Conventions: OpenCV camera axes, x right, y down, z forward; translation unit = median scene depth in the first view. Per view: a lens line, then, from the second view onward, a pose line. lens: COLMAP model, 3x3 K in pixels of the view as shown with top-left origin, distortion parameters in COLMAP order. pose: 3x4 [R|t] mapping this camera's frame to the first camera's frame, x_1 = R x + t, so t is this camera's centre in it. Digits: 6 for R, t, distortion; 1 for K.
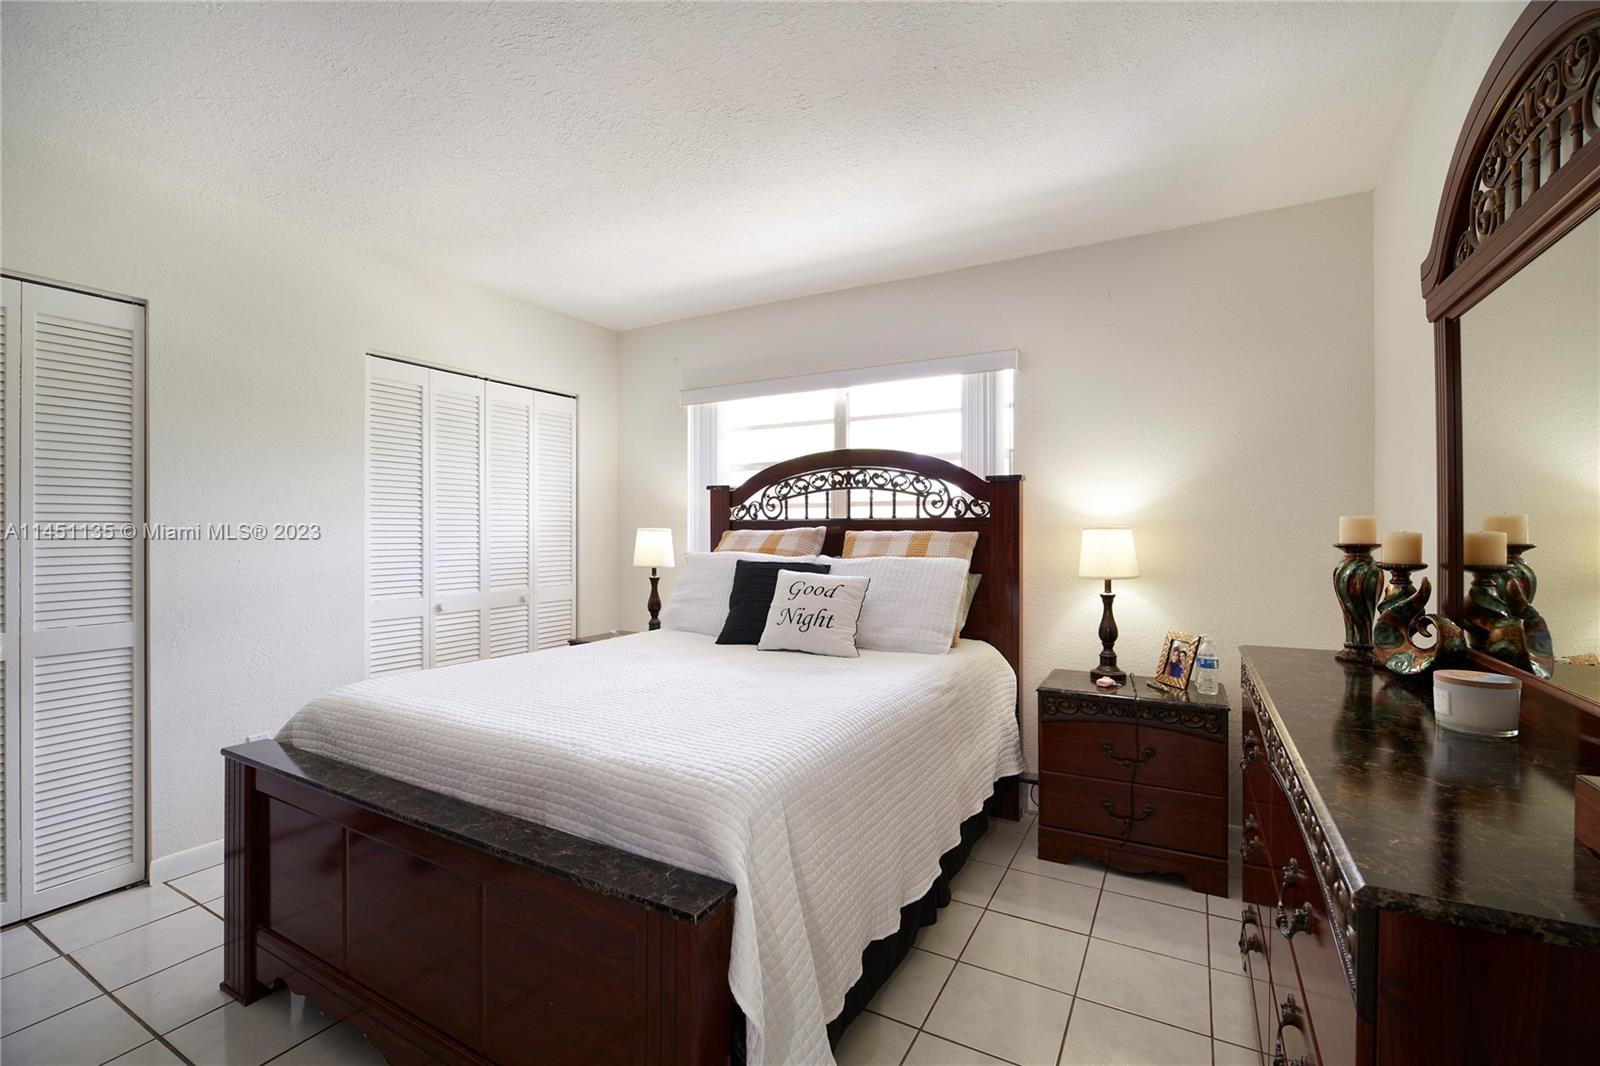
lens RADIAL K [[697.2, 0, 798.0], [0, 697.2, 531.7], [0, 0, 1]] dist [-0.008257, -0.000865]
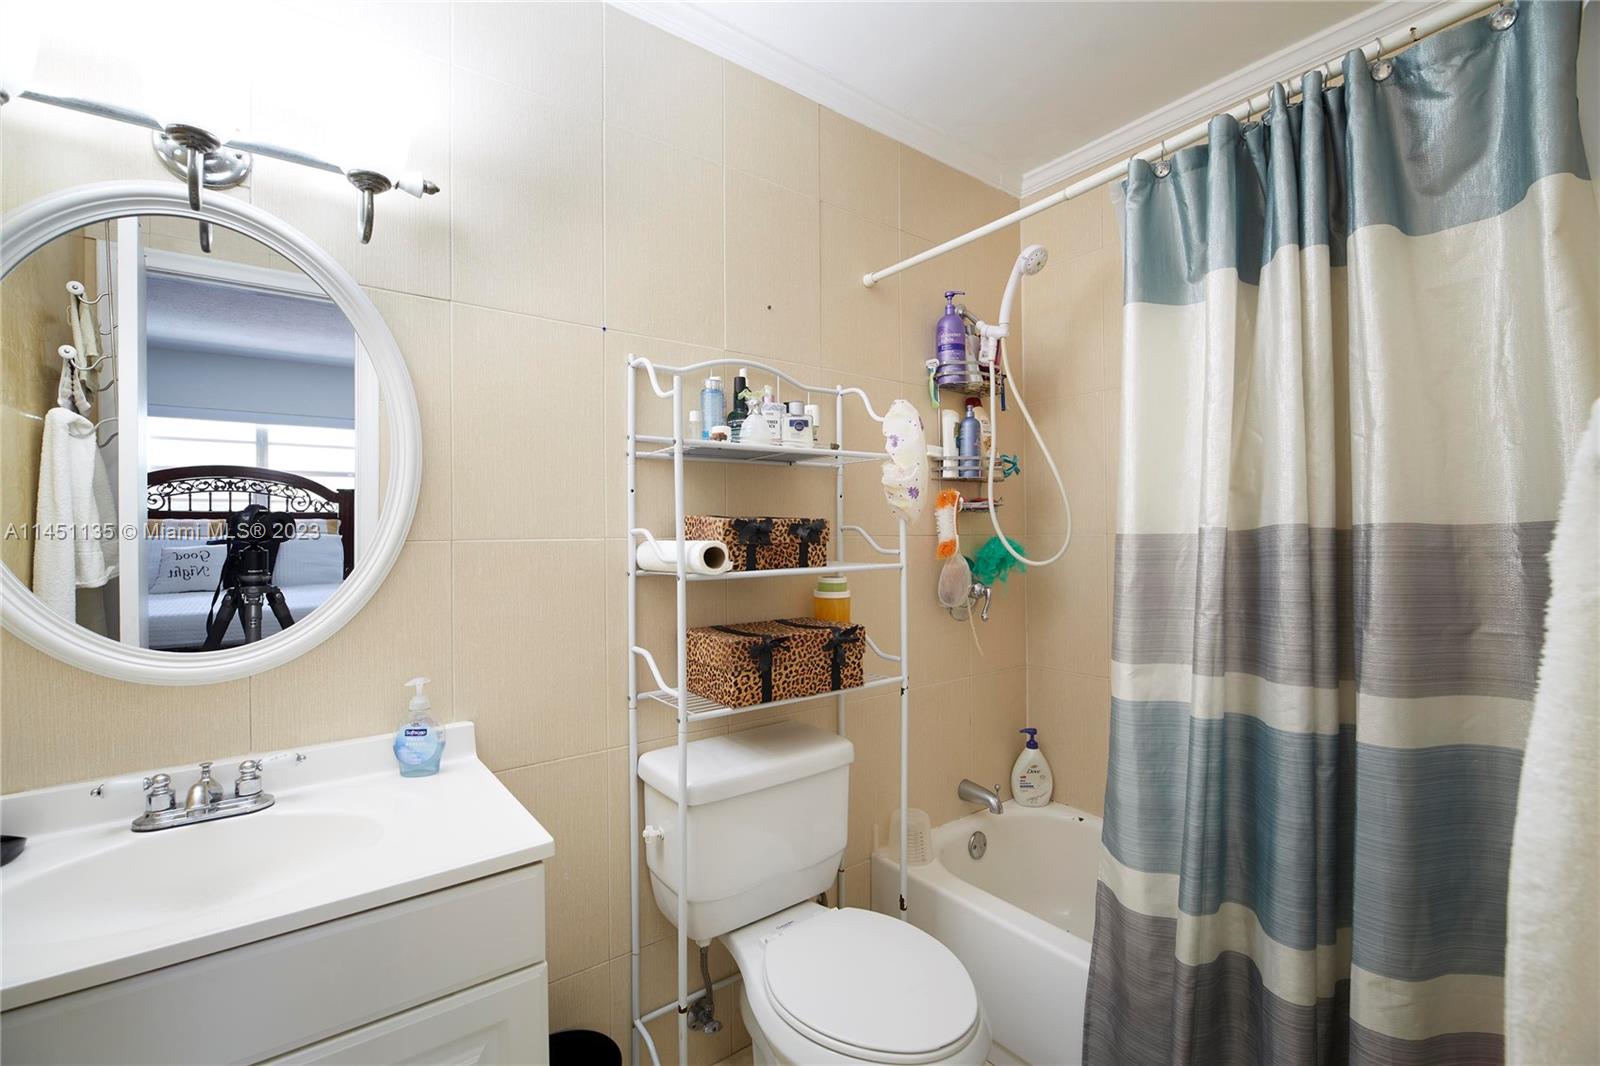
lens RADIAL K [[697.2, 0, 798.0], [0, 697.2, 531.7], [0, 0, 1]] dist [-0.008257, -0.000865]
pose [[0.396589, -0.004536, 0.917985, -0.842001], [0.004566, 0.999985, 0.002968, 0.028387], [-0.917985, 0.003014, 0.396603, -0.756026]]
